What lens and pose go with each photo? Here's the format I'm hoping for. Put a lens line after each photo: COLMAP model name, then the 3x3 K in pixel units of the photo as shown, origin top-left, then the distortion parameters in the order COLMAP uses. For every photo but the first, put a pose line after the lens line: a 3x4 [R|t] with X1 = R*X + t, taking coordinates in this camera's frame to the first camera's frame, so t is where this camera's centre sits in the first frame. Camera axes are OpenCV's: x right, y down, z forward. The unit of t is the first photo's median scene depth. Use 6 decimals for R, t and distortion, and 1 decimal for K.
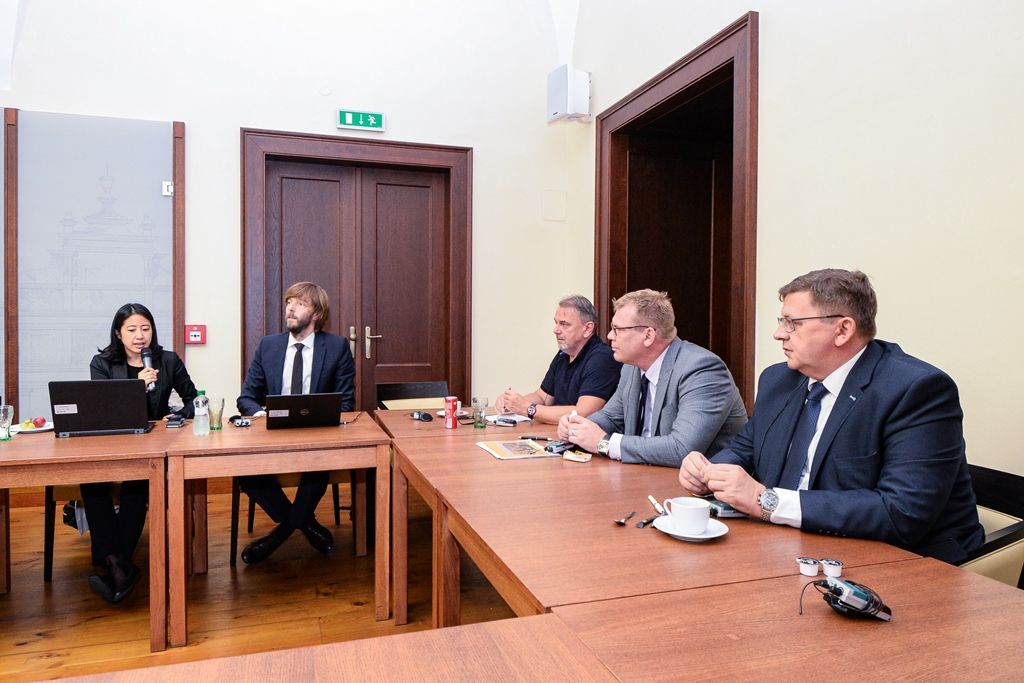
lens RADIAL K [[658.8, 0, 494.8], [0, 658.8, 330.2], [0, 0, 1]] dist [-0.003417, -0.003793]
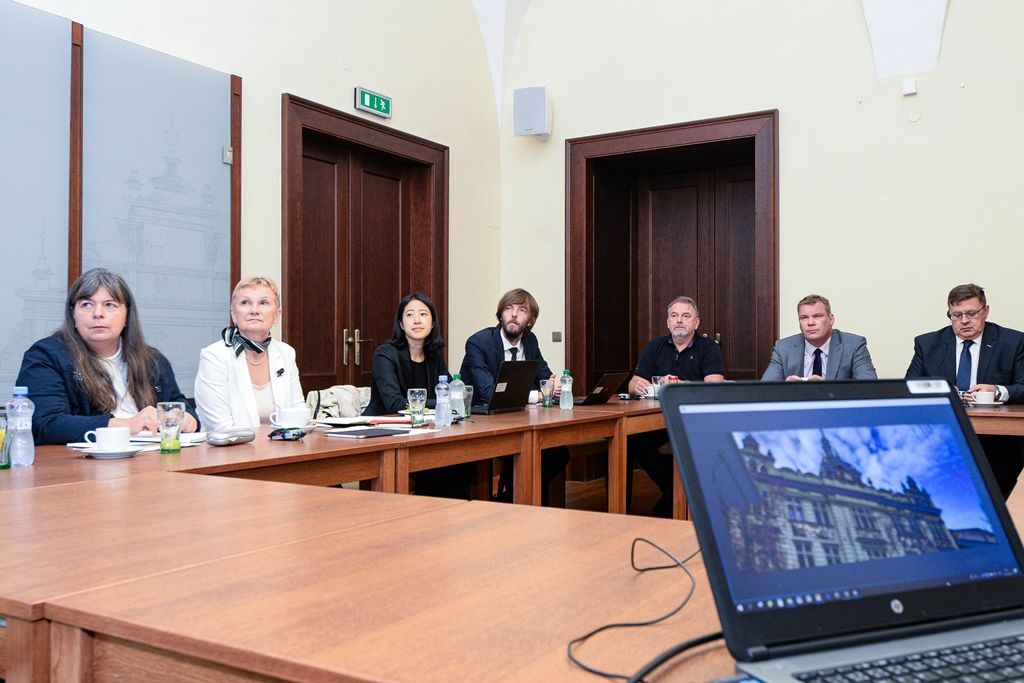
lens RADIAL K [[921.1, 0, 512.0], [0, 921.1, 341.5], [0, 0, 1]] dist [0.004534, 0.009768]
pose [[0.745860, 0.002169, 0.666099, -0.980555], [0.014314, 0.999712, -0.019283, 0.043857], [-0.665949, 0.023917, 0.745614, -0.085129]]
